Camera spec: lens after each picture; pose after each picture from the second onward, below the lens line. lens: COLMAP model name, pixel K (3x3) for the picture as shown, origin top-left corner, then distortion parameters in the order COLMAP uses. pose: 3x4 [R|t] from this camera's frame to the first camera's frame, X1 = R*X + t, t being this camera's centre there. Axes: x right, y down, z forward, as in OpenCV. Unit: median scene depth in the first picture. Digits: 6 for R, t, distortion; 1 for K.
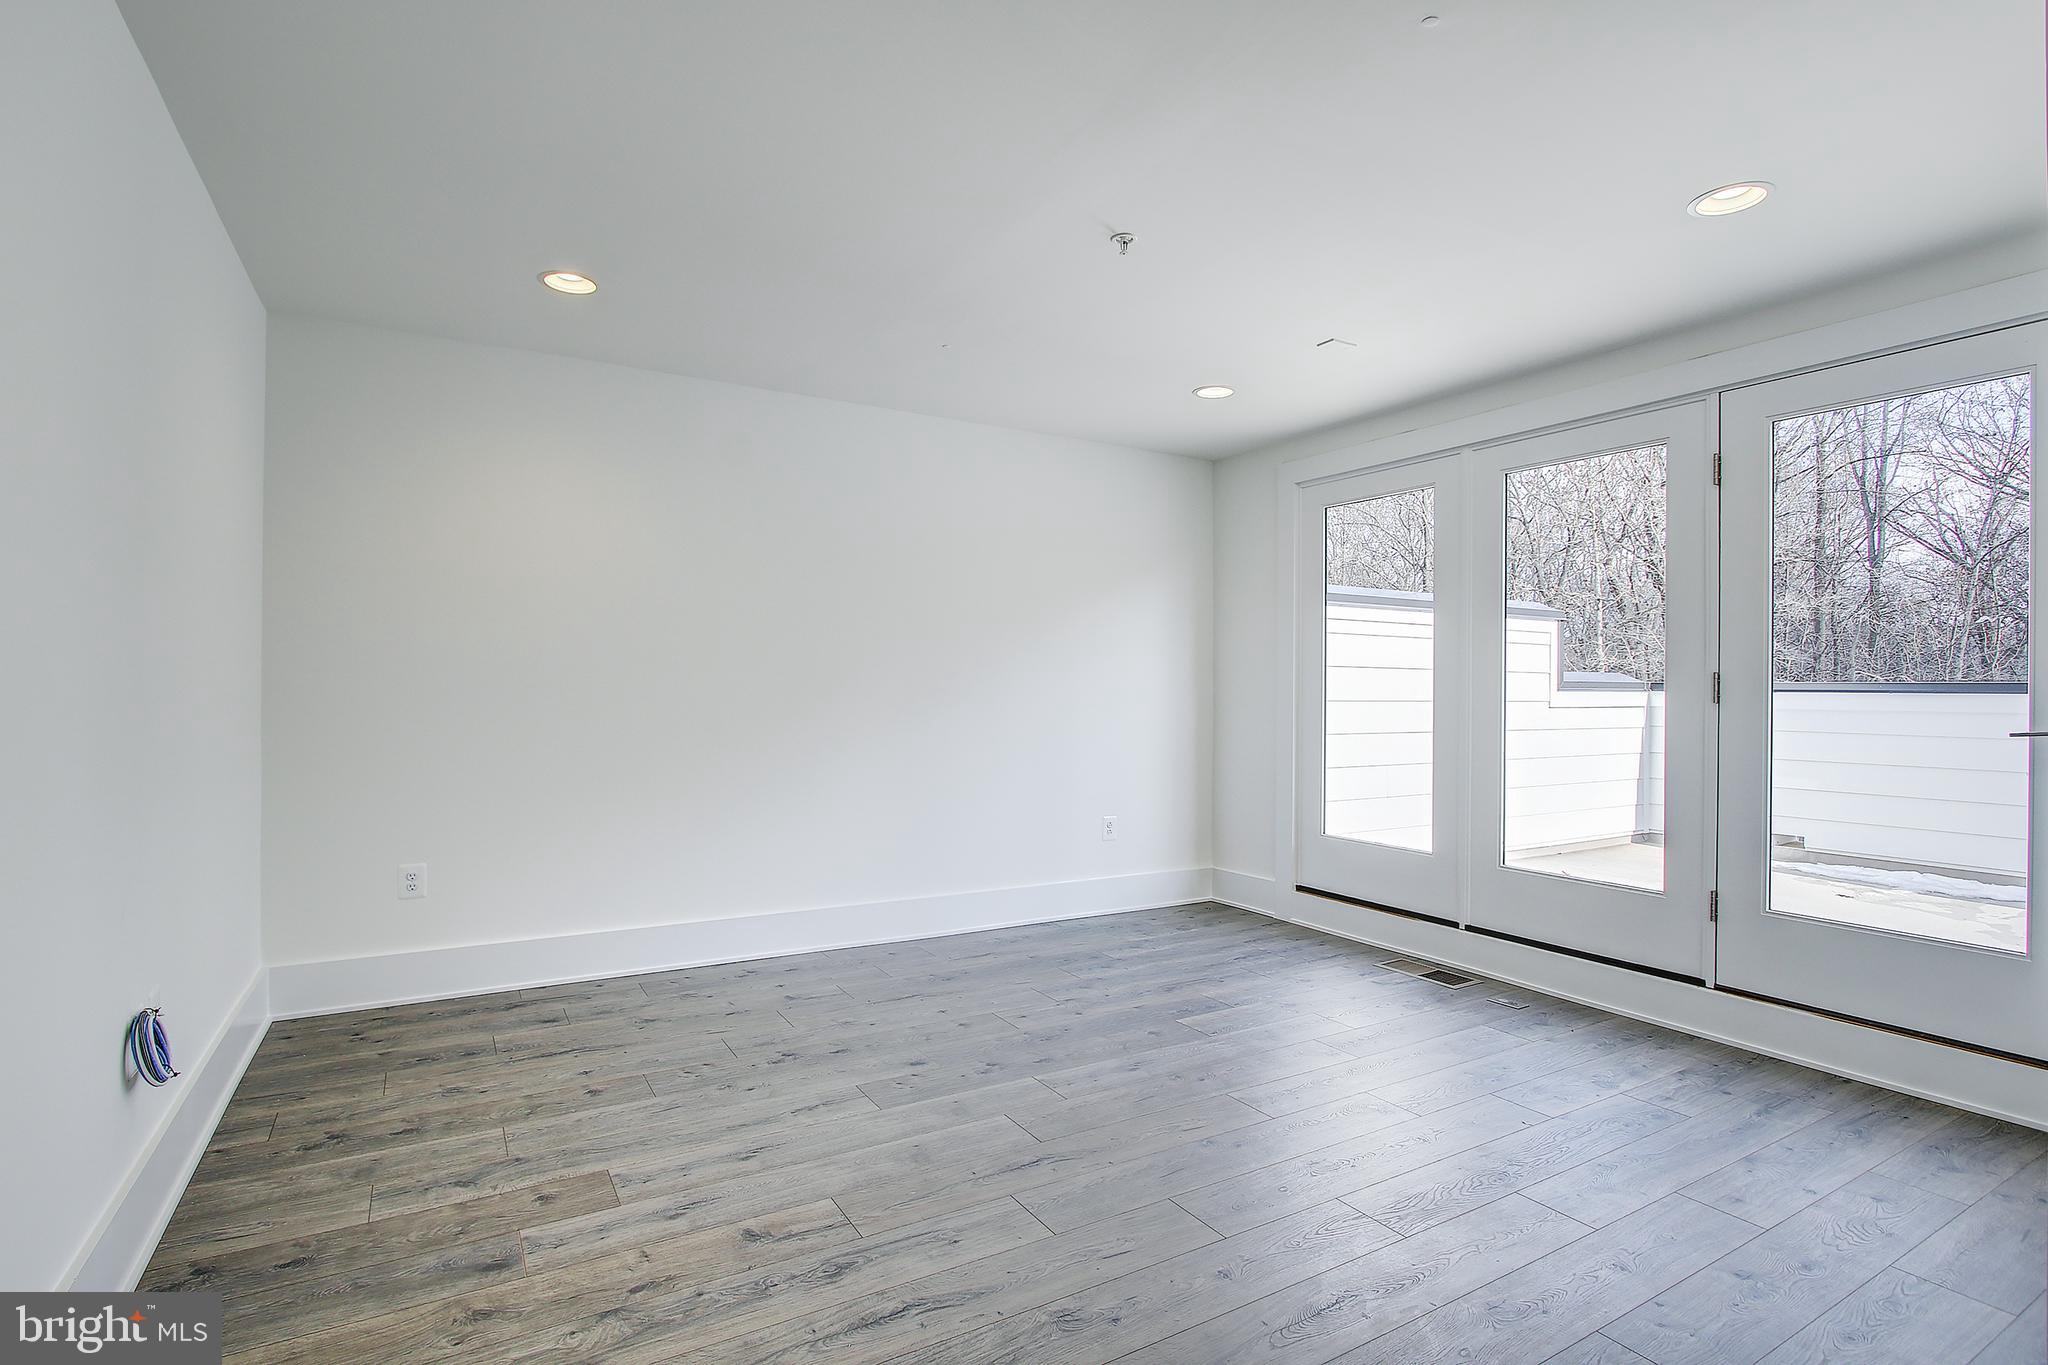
lens RADIAL K [[962.9, 0, 984.2], [0, 962.9, 690.0], [0, 0, 1]] dist [-0.012851, -0.000124]
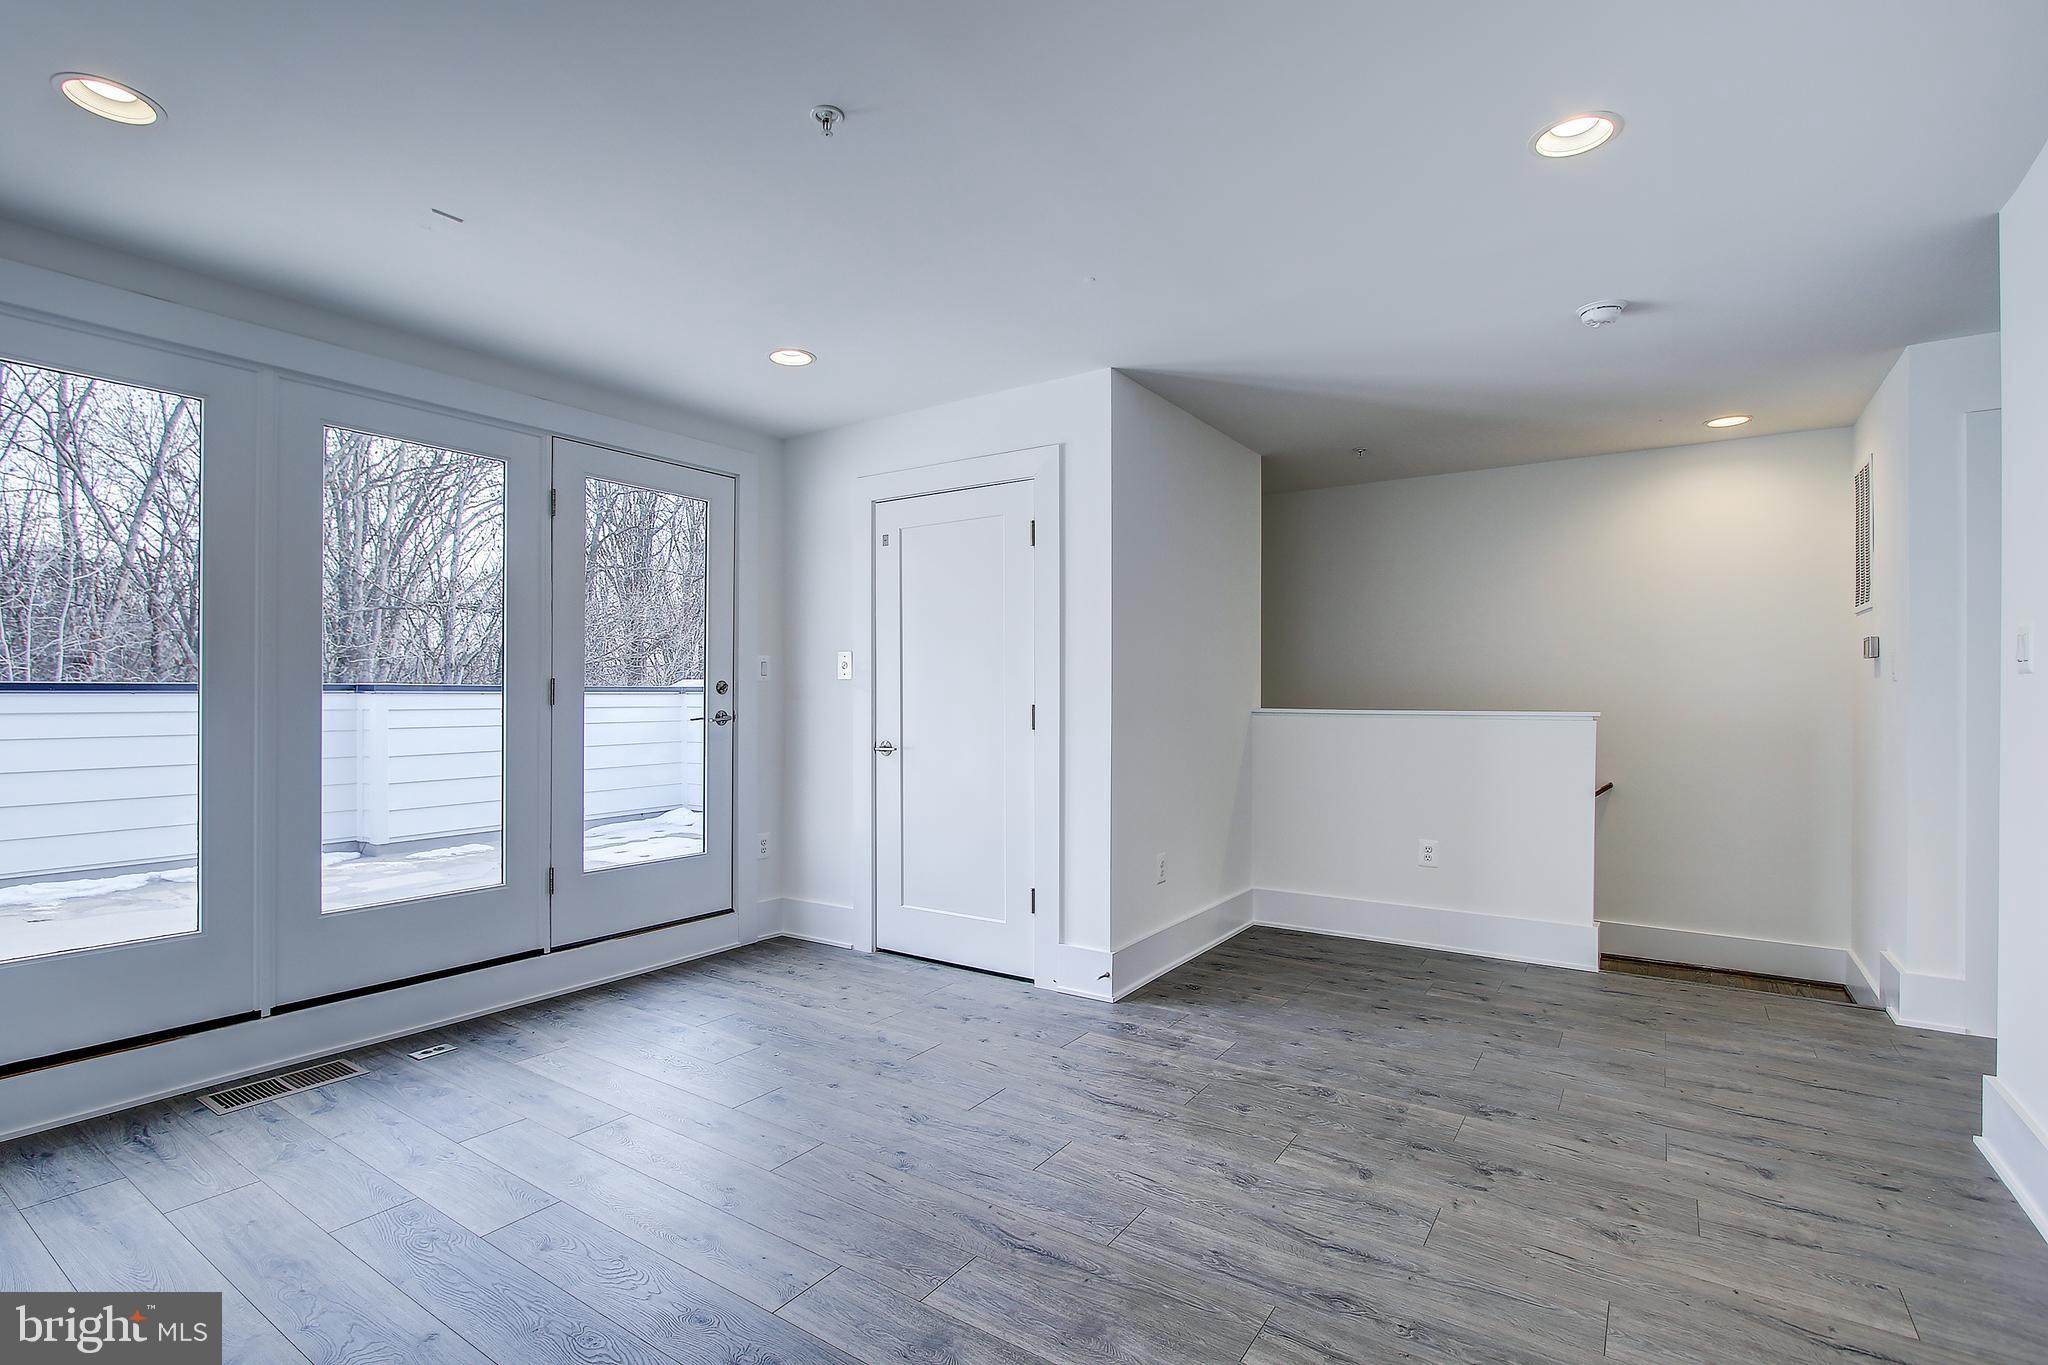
lens RADIAL K [[946.7, 0, 1010.5], [0, 946.7, 692.7], [0, 0, 1]] dist [-0.016746, -0.000170]
pose [[-0.428652, -0.004963, 0.903456, -0.512776], [-0.002474, 0.999988, 0.004319, -0.008034], [-0.903466, -0.000383, -0.428659, 1.006792]]
